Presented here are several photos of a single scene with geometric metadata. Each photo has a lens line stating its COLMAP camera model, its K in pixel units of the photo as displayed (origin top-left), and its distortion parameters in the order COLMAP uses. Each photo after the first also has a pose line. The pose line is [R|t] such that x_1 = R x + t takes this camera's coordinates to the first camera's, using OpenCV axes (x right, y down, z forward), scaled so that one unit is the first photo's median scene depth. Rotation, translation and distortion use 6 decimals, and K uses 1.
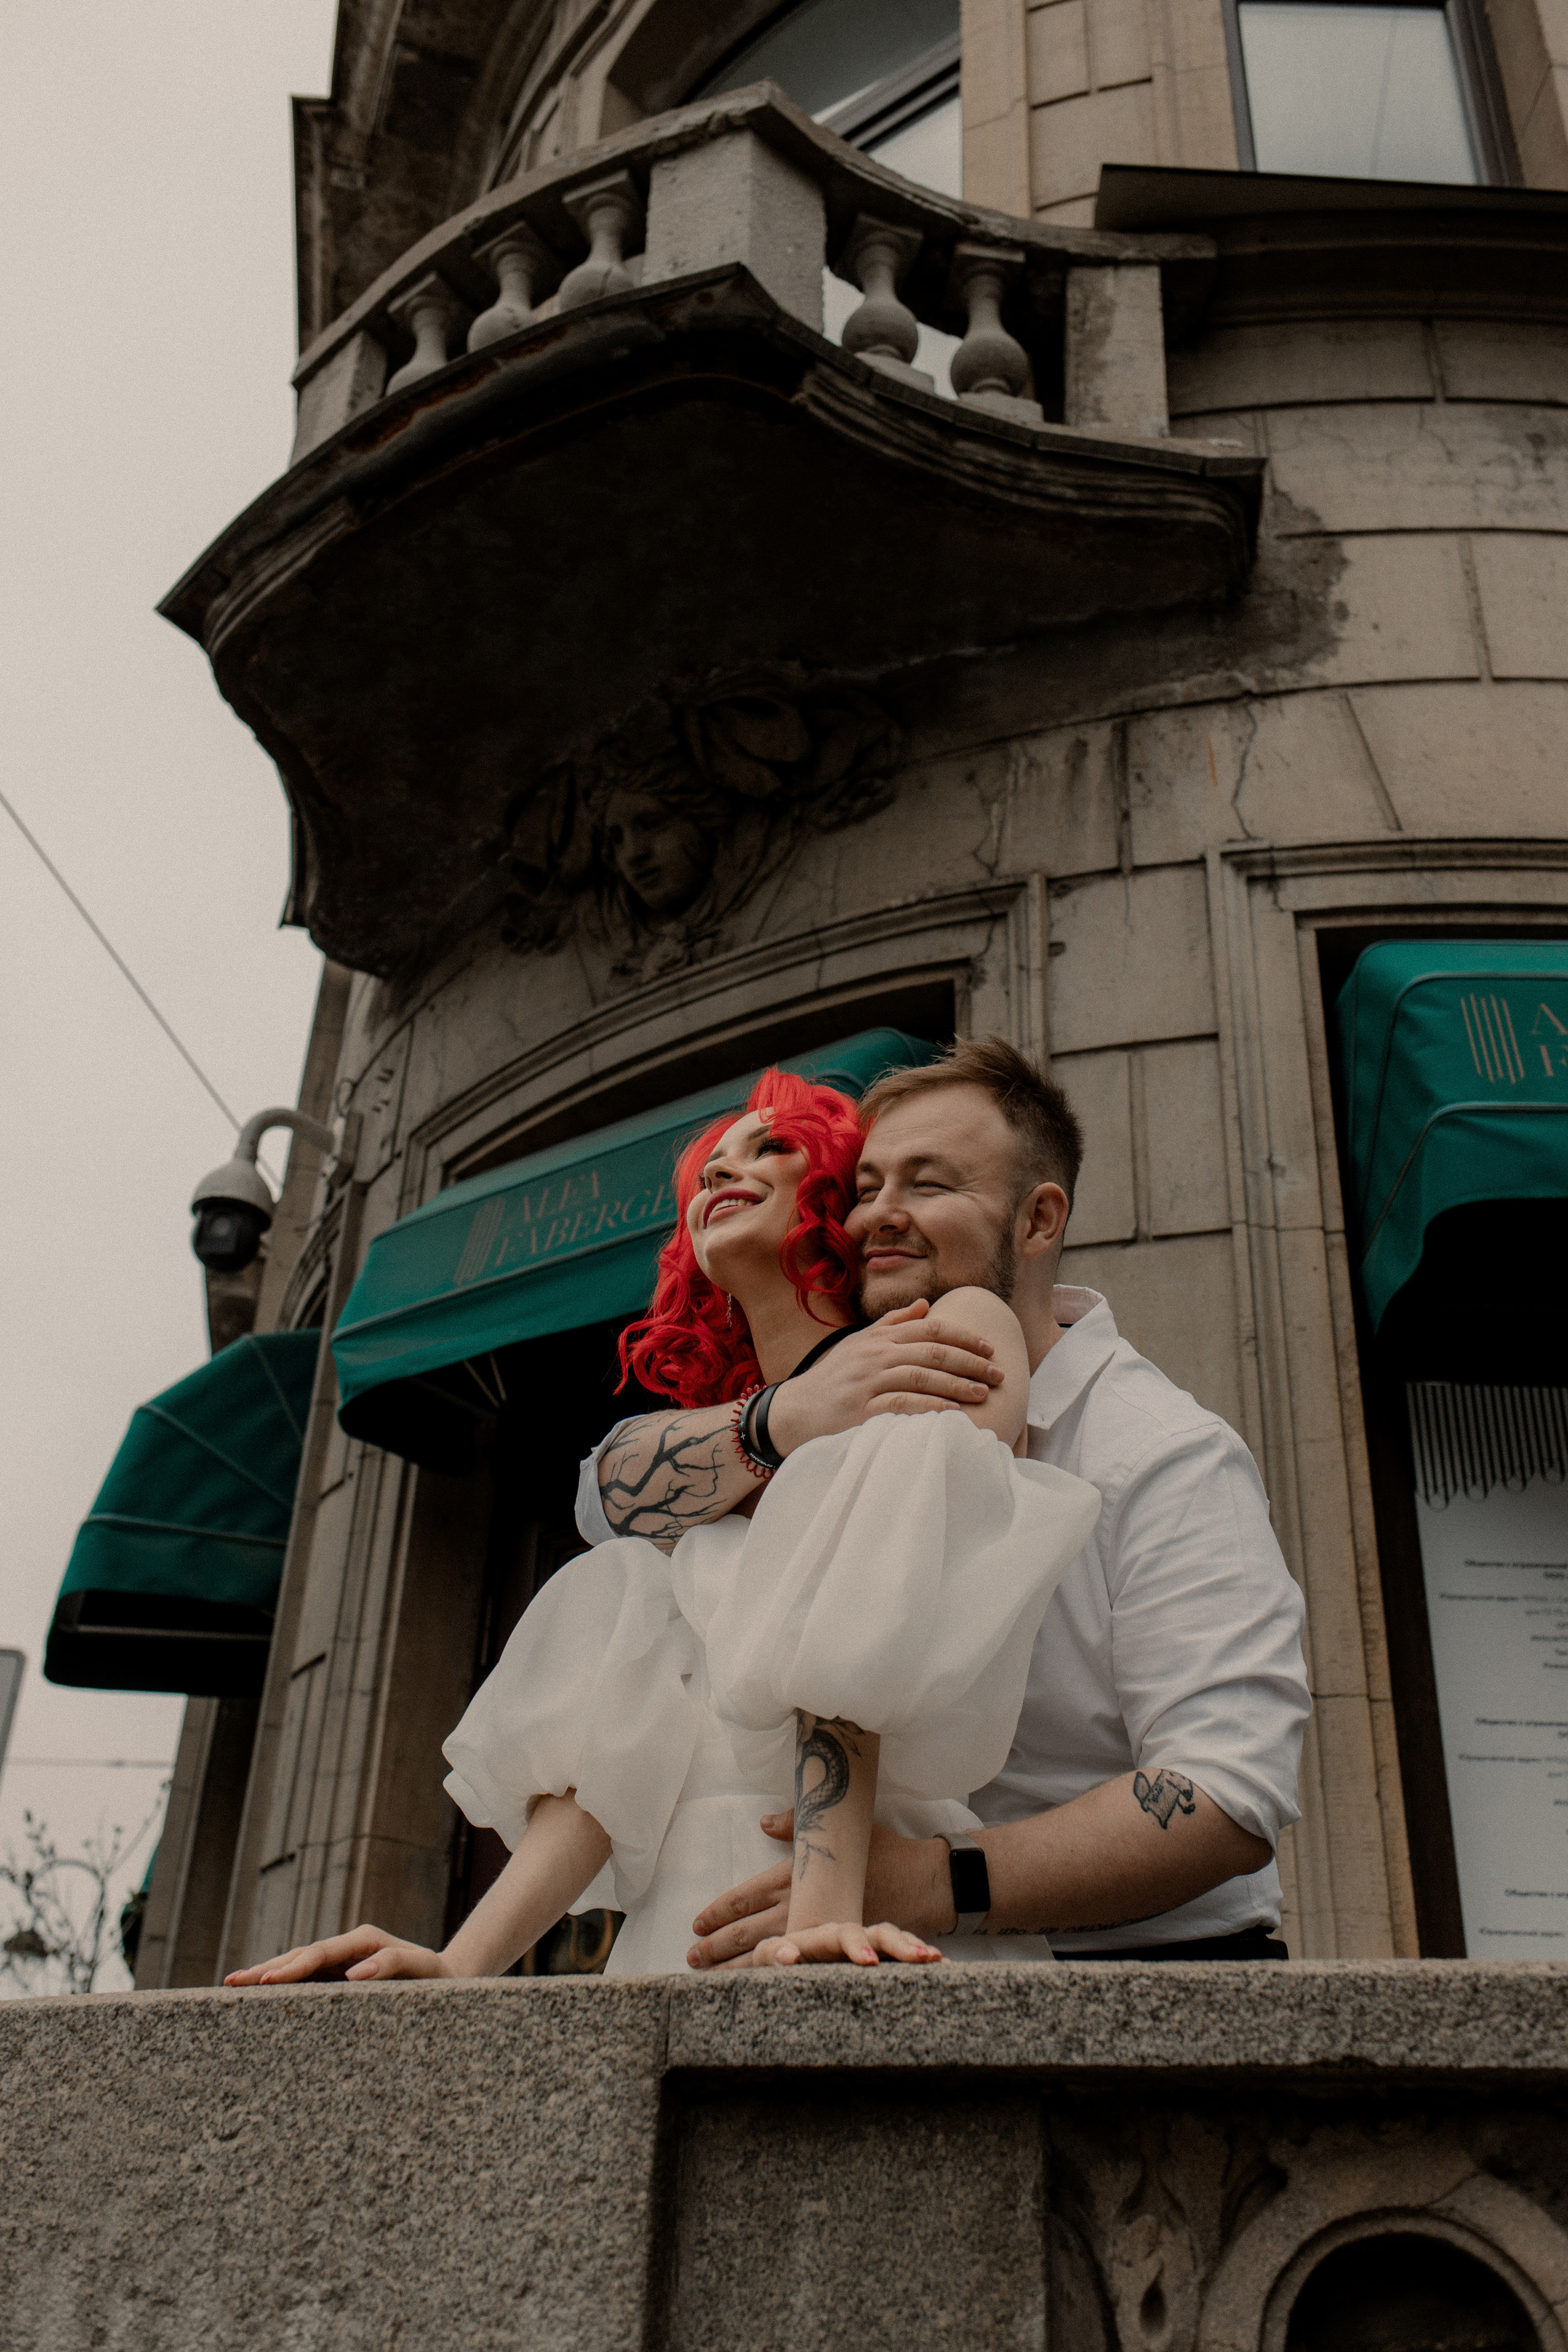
lens RADIAL K [[2260.4, 0, 785.2], [0, 2260.4, 1168.2], [0, 0, 1]] dist [0.005281, -0.010651]
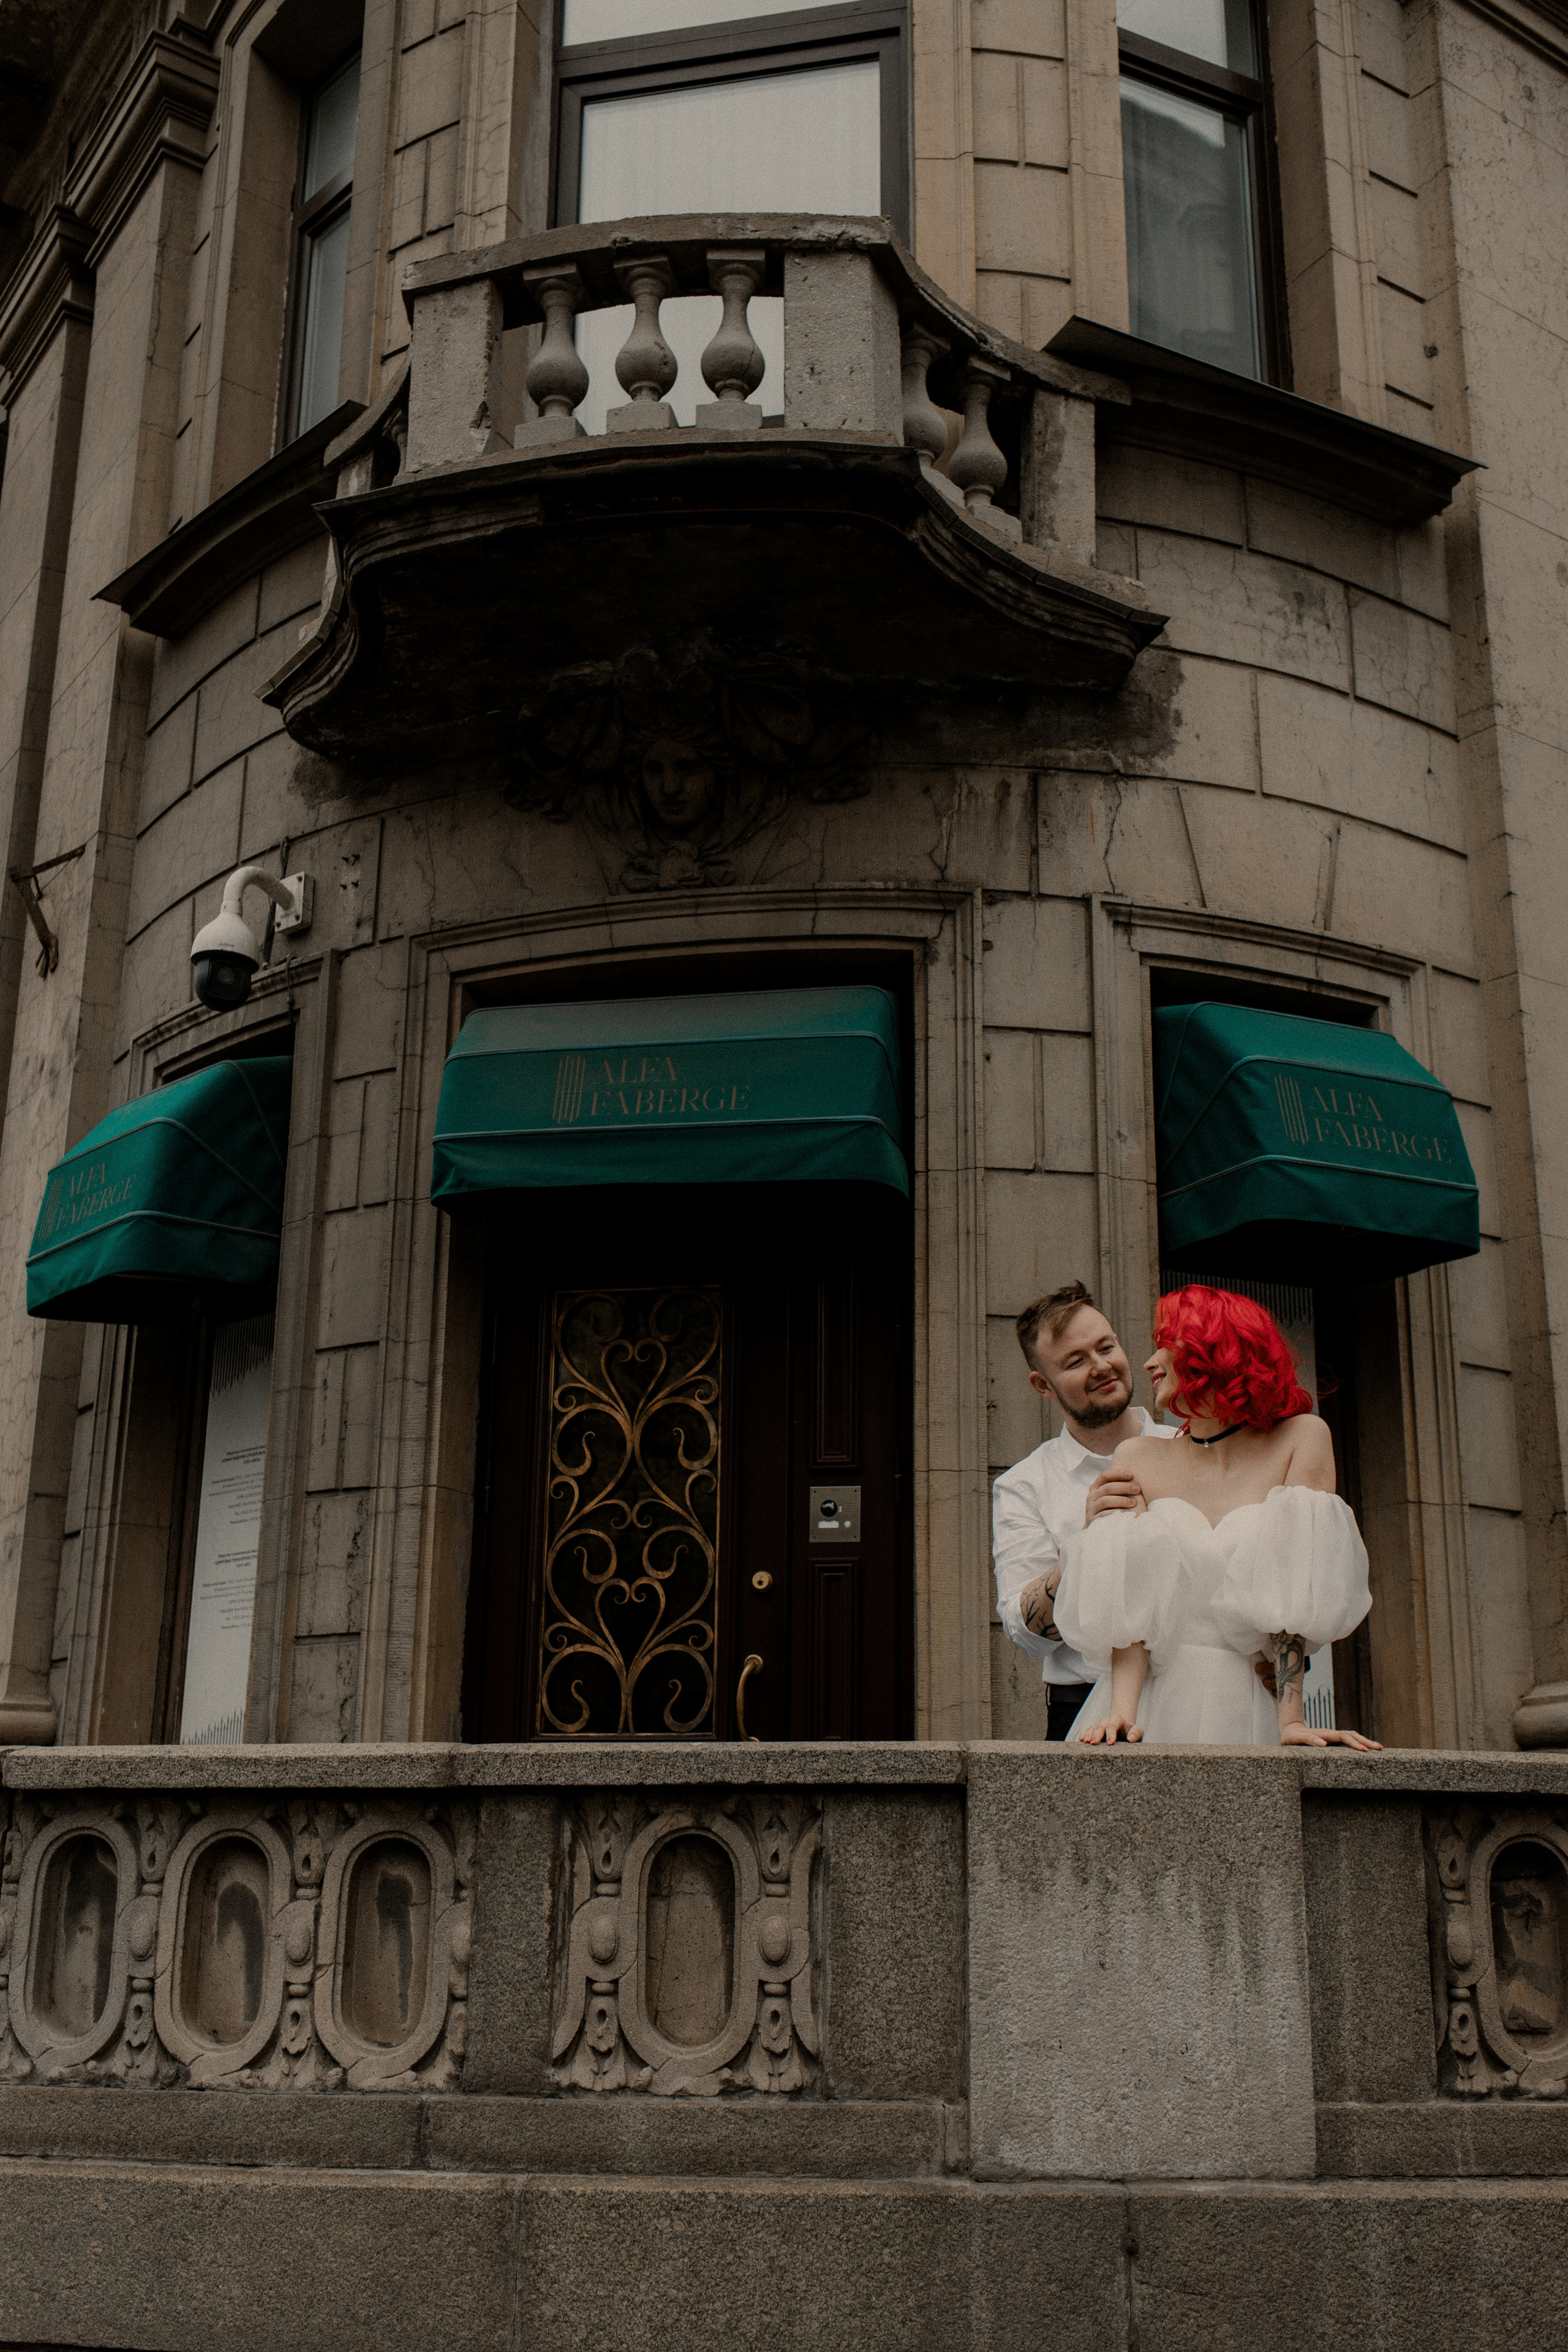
lens RADIAL K [[2378.6, 0, 784.0], [0, 2378.6, 1176.0], [0, 0, 1]] dist [-0.005944, -0.009494]
pose [[0.908873, 0.091285, 0.406960, -0.592271], [-0.195702, 0.955007, 0.222850, -0.262533], [-0.368307, -0.282186, 0.885845, -0.350662]]
